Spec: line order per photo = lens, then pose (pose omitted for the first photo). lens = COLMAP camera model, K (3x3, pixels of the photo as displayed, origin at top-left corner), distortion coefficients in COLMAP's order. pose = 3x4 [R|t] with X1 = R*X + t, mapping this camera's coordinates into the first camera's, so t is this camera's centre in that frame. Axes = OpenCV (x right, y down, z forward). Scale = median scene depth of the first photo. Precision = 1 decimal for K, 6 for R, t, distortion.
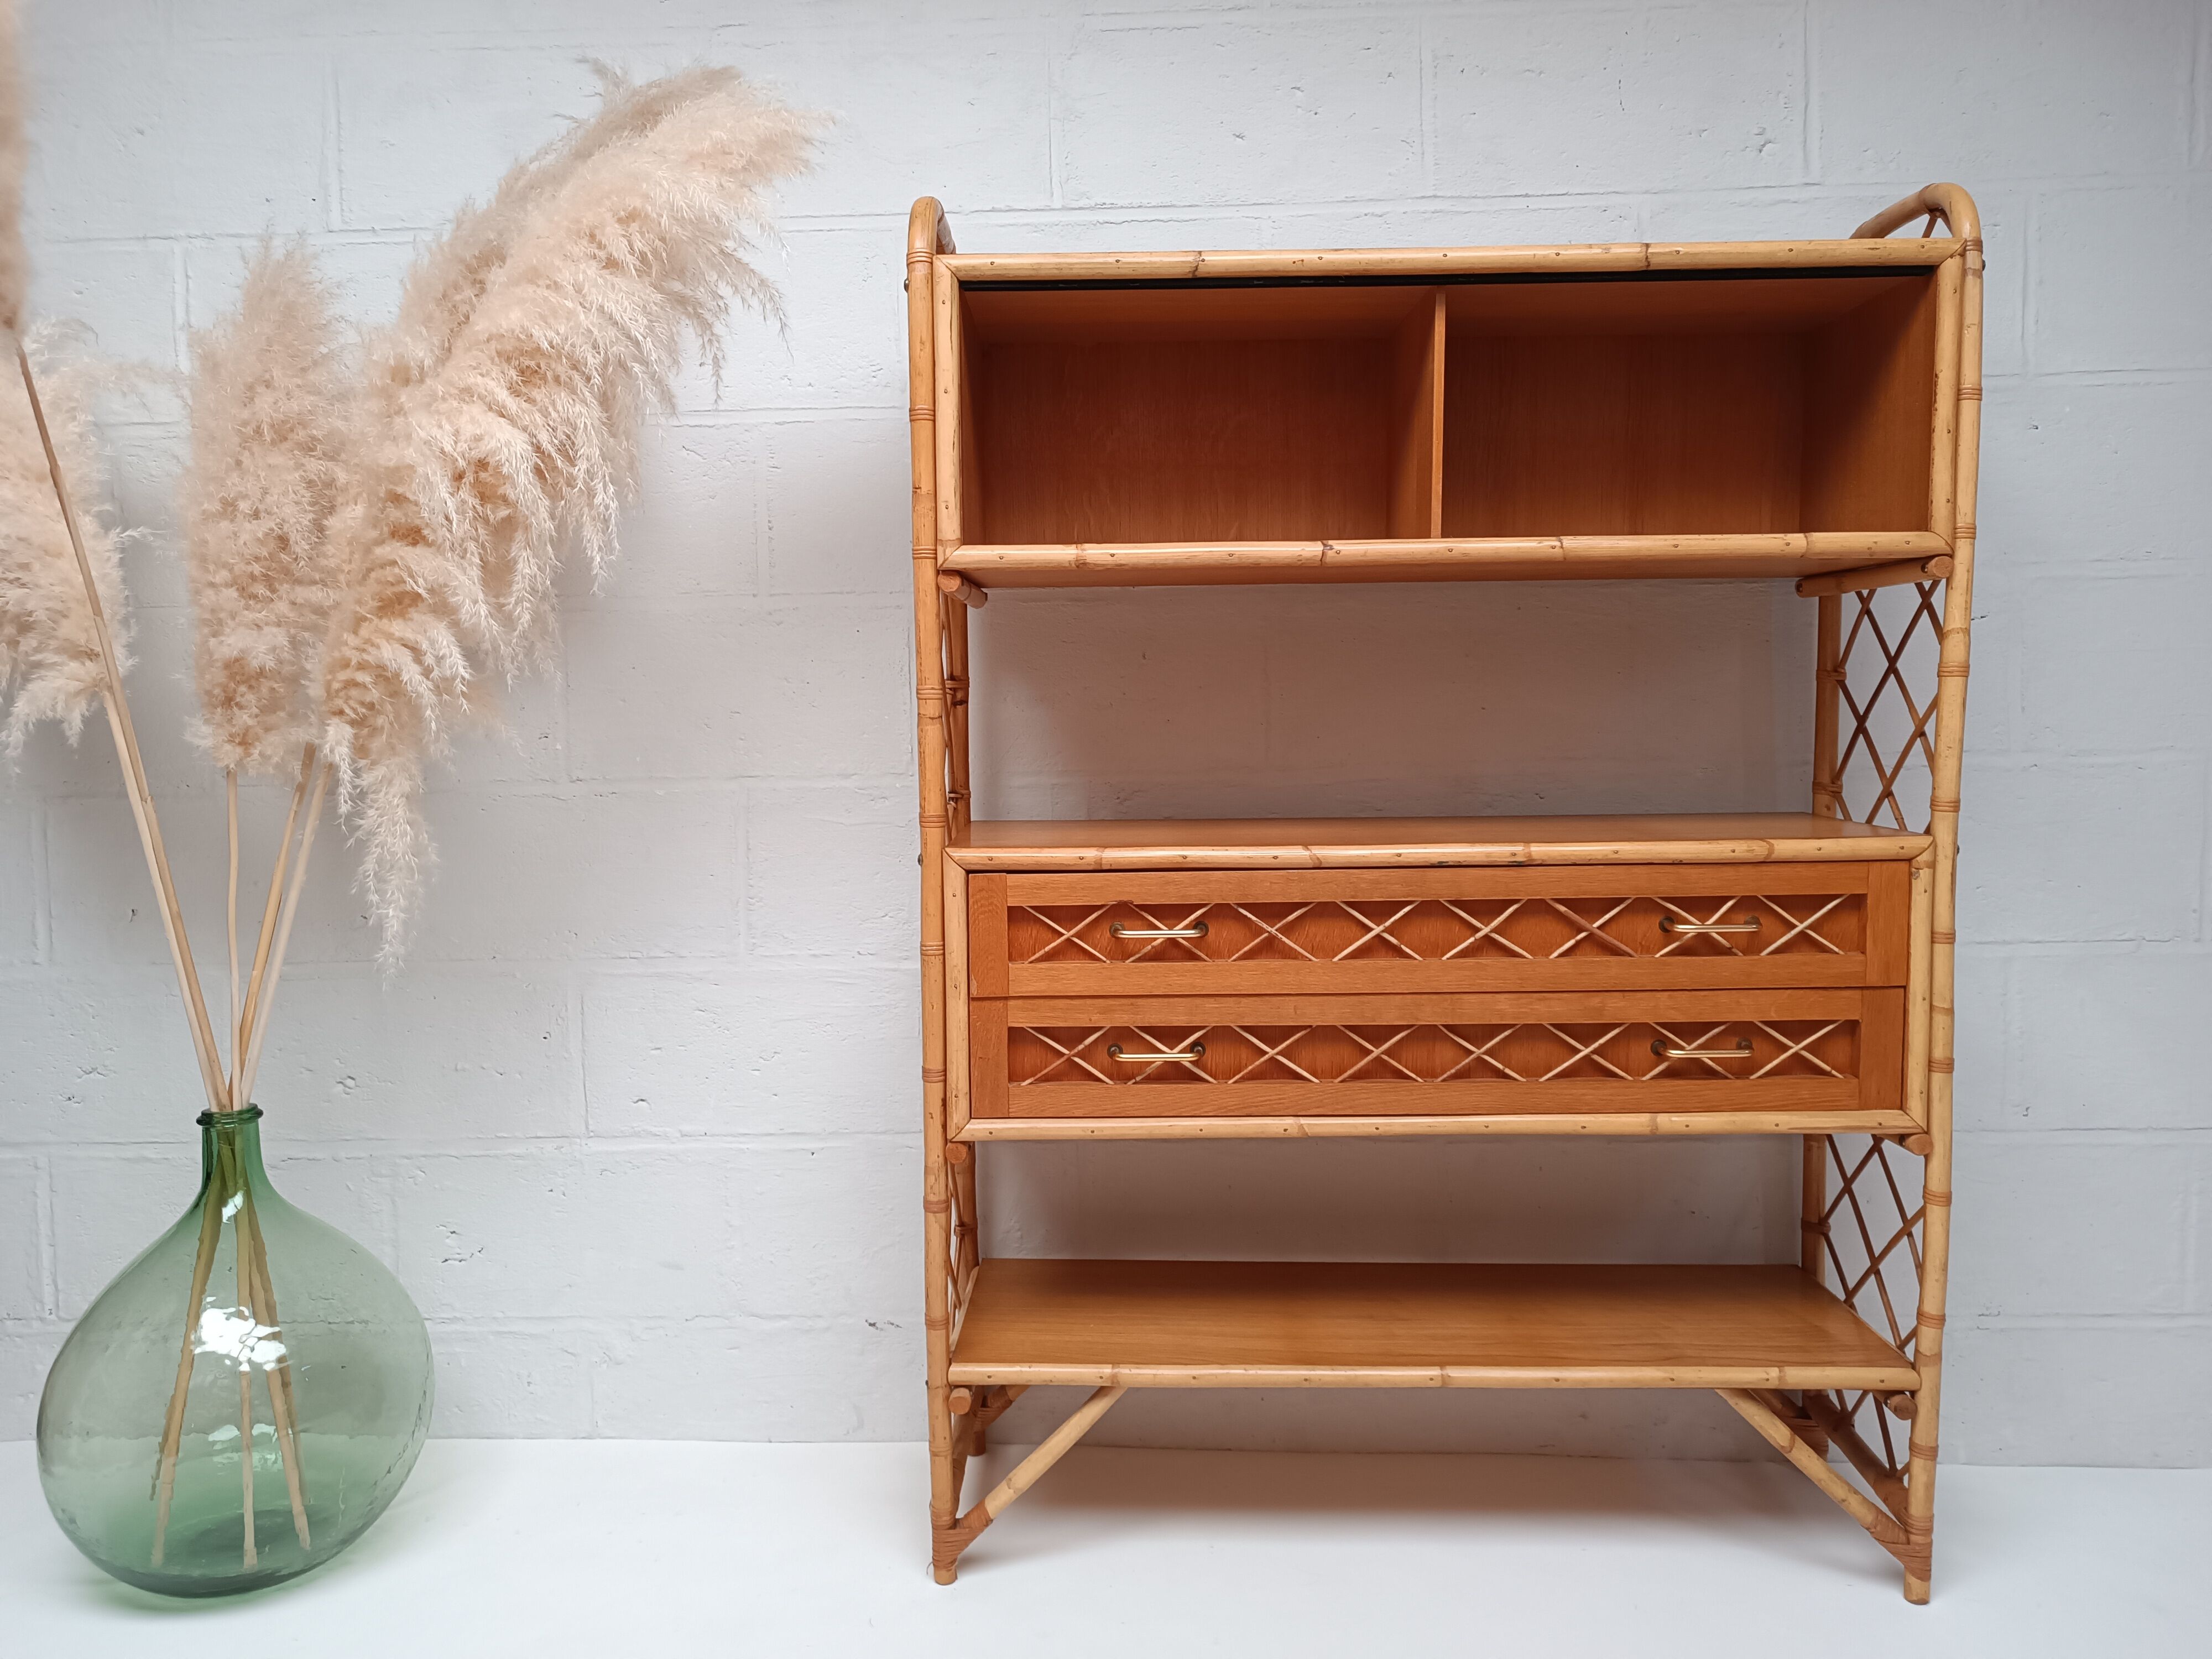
lens RADIAL K [[1595.5, 0, 1103.7], [0, 1595.5, 828.3], [0, 0, 1]] dist [0.021864, -0.026801]
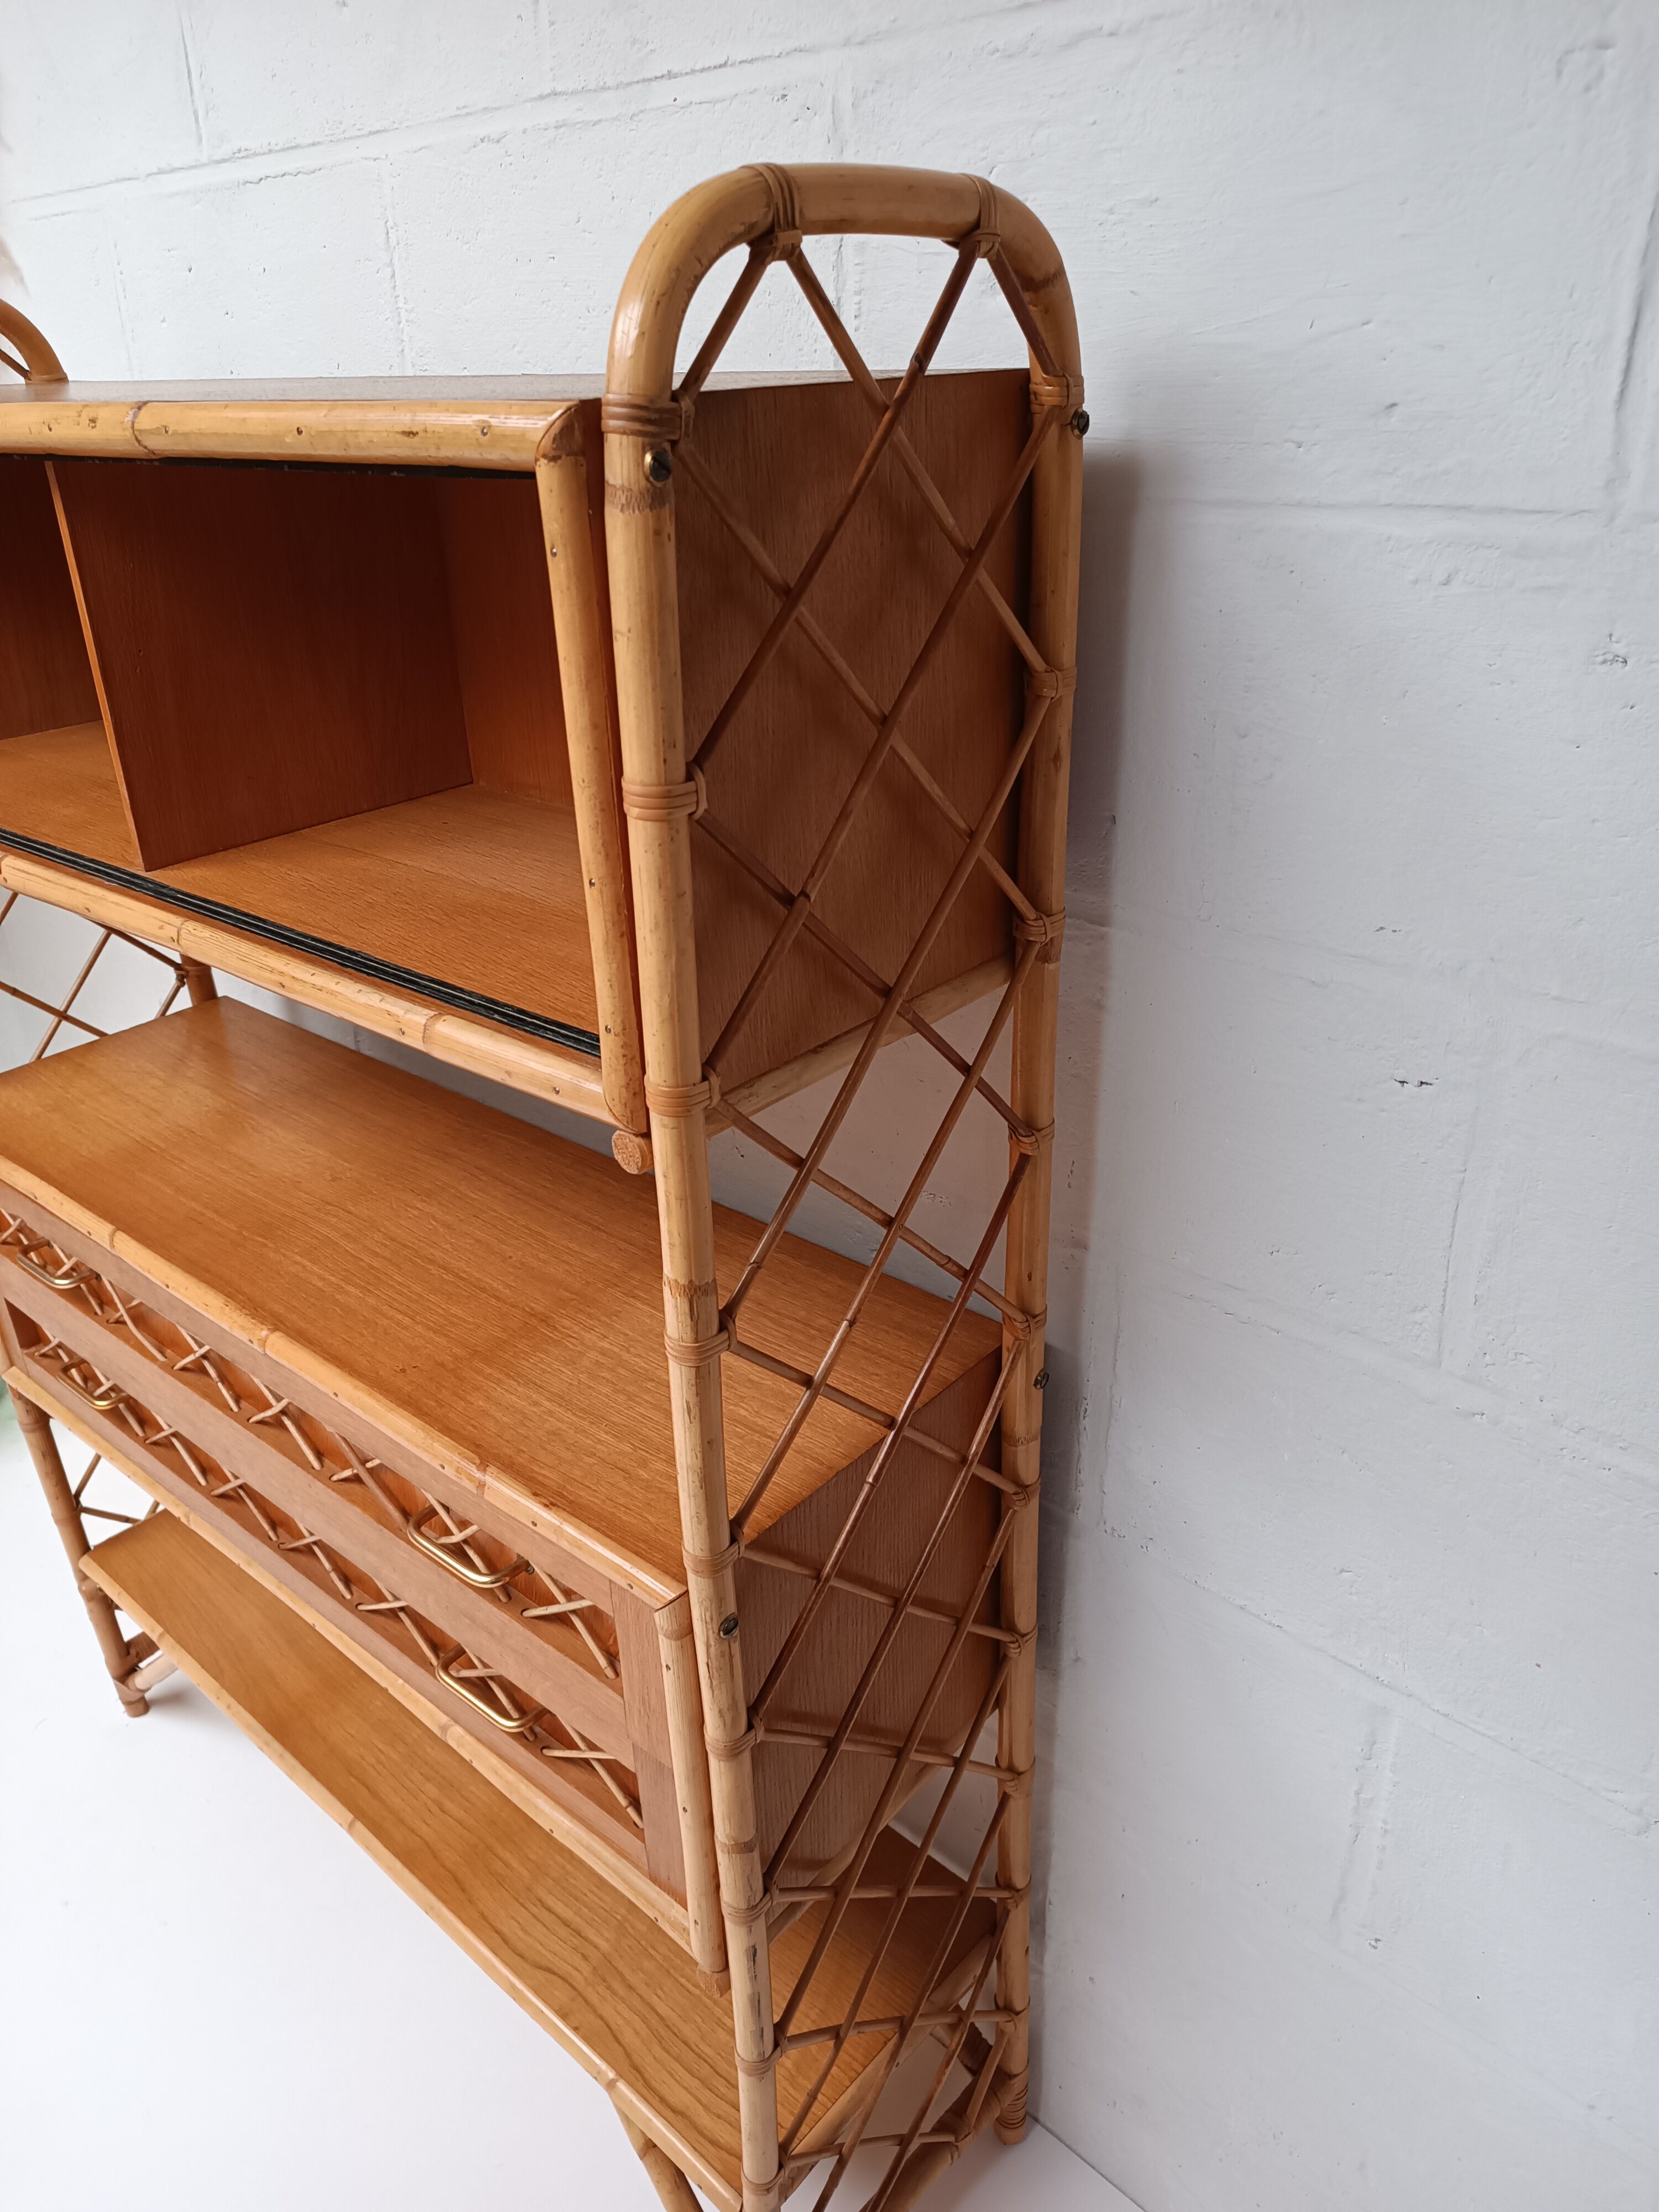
lens RADIAL K [[1595.5, 0, 815.9], [0, 1595.5, 1113.3], [0, 0, 1]] dist [0.021864, -0.026801]
pose [[0.761728, 0.273418, -0.587378, 0.777368], [-0.029789, 0.920413, 0.389812, -0.331831], [0.647212, -0.279433, 0.709249, 0.658517]]
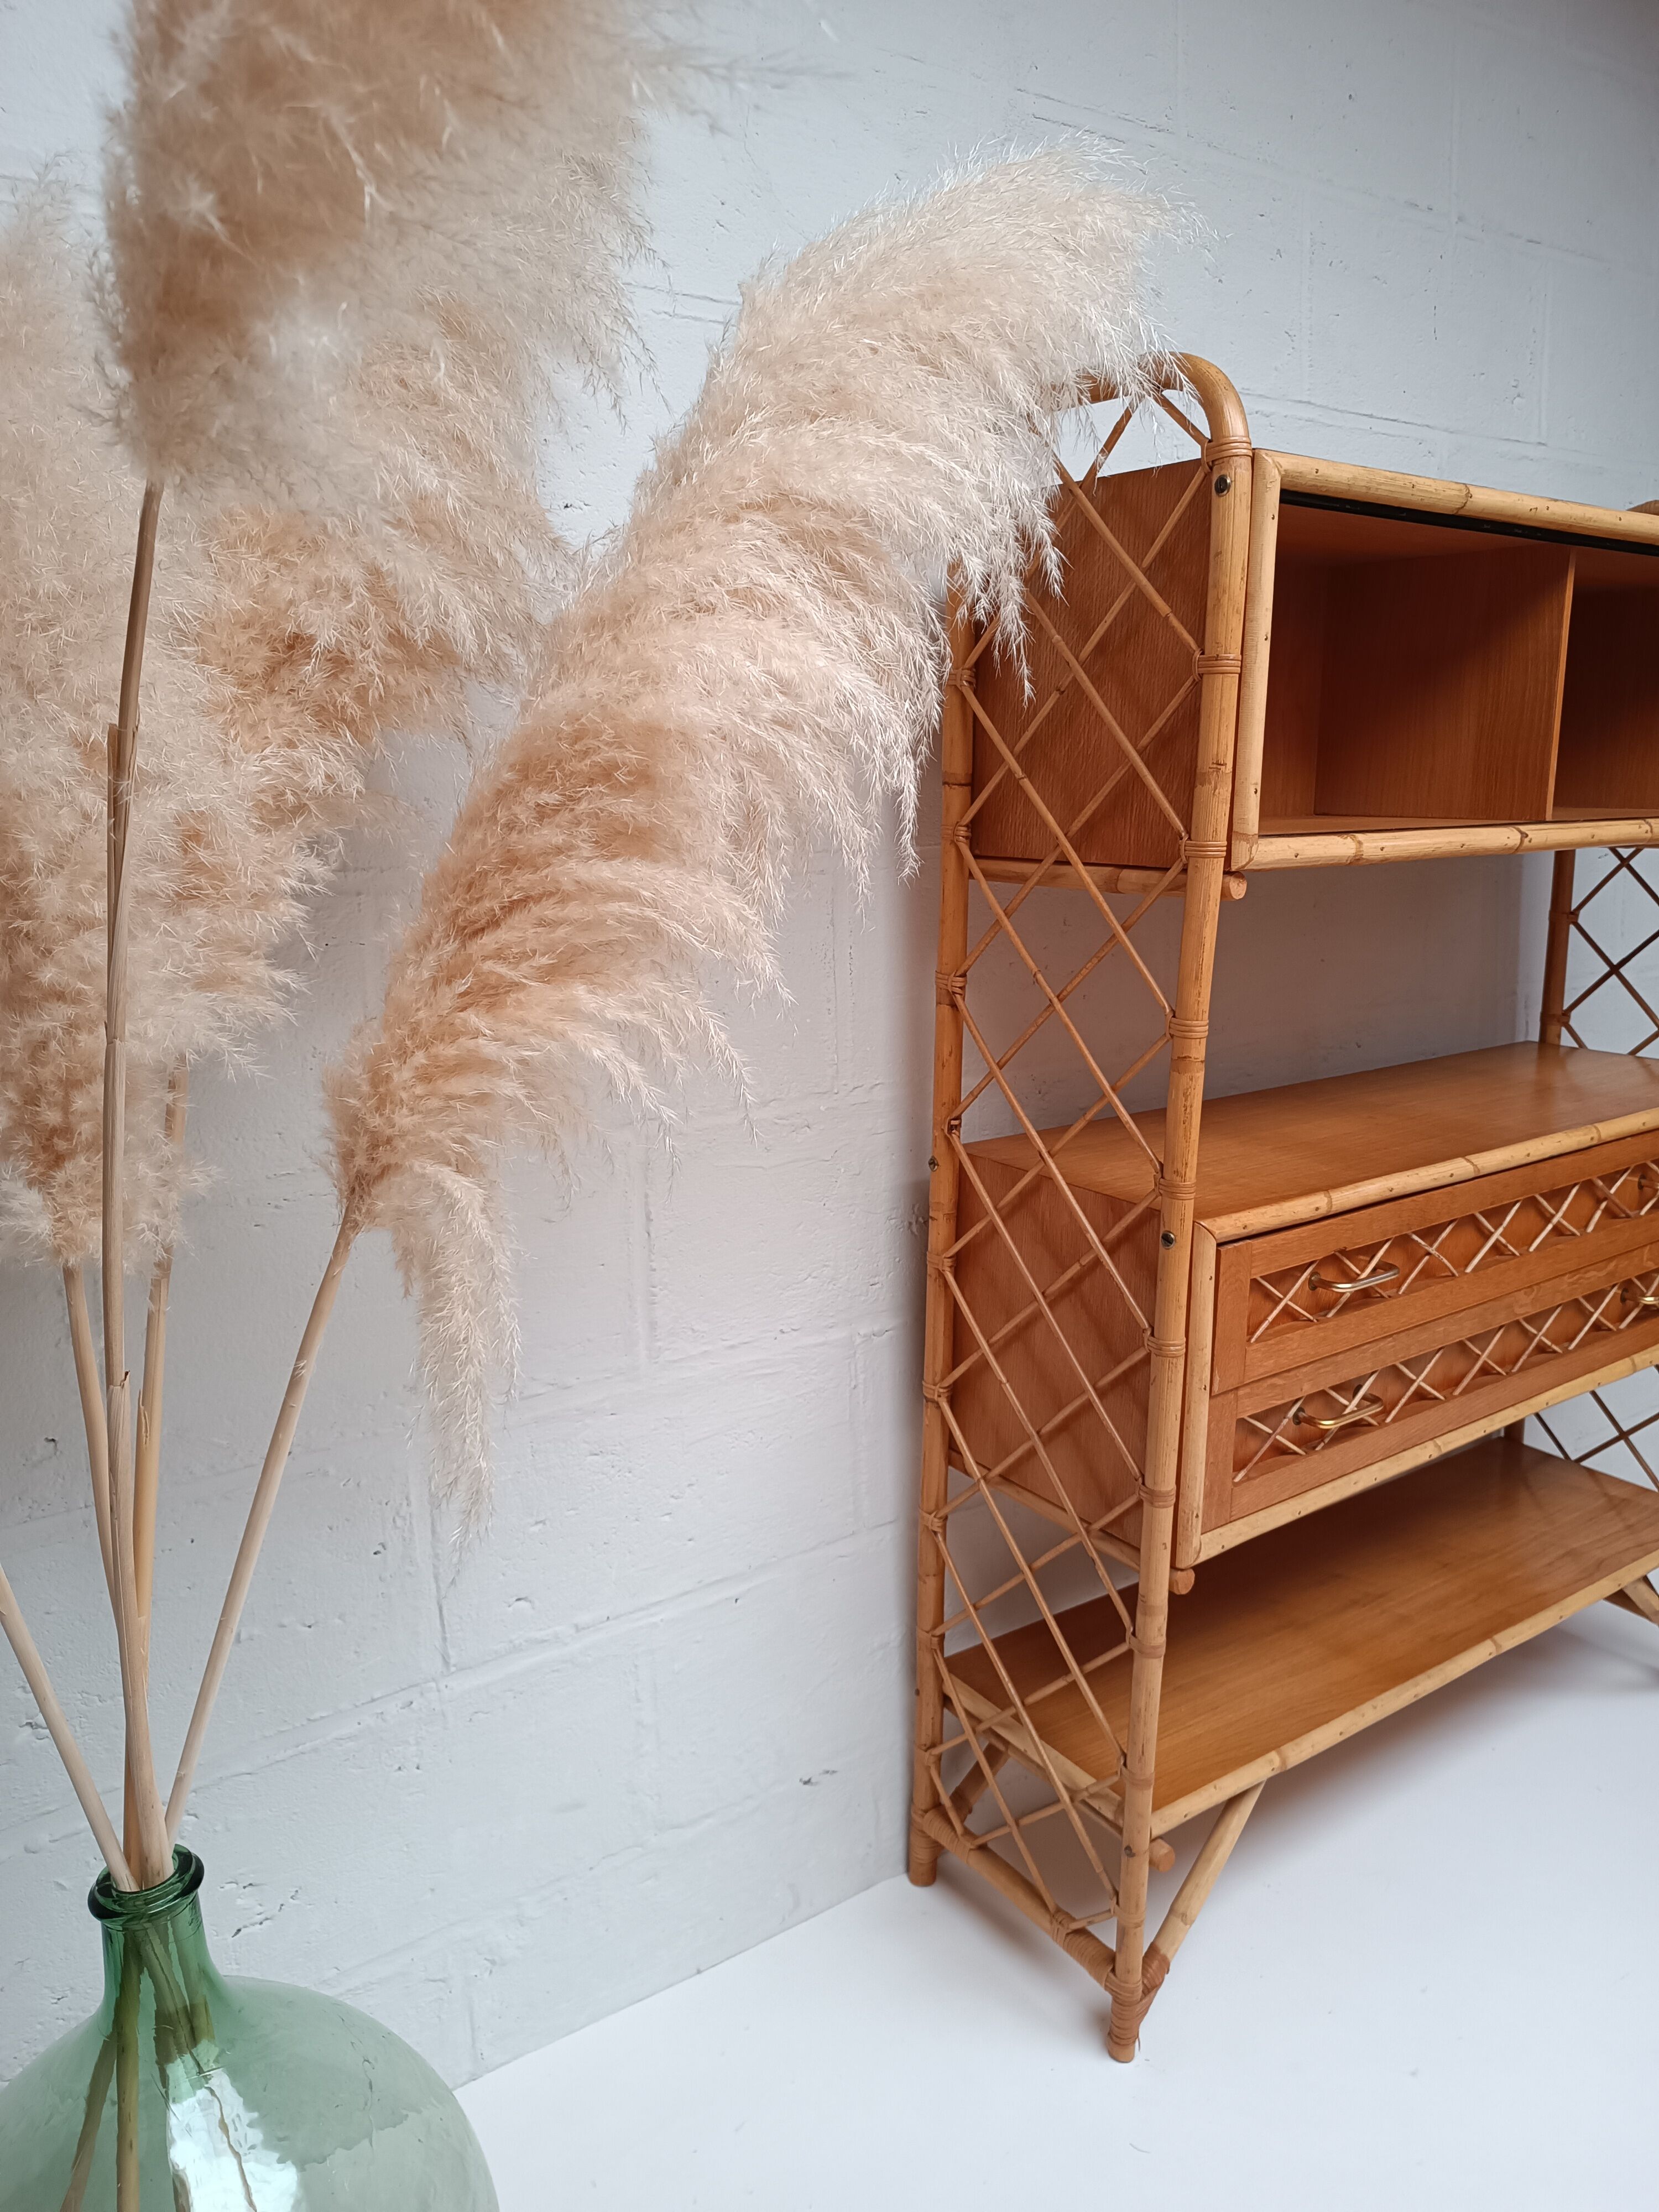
lens RADIAL K [[1595.5, 0, 823.0], [0, 1595.5, 1104.3], [0, 0, 1]] dist [0.021864, -0.026801]
pose [[0.797364, -0.117769, 0.591896, -0.681294], [0.048047, 0.990049, 0.132263, -0.151864], [-0.601583, -0.077023, 0.795088, 0.467535]]
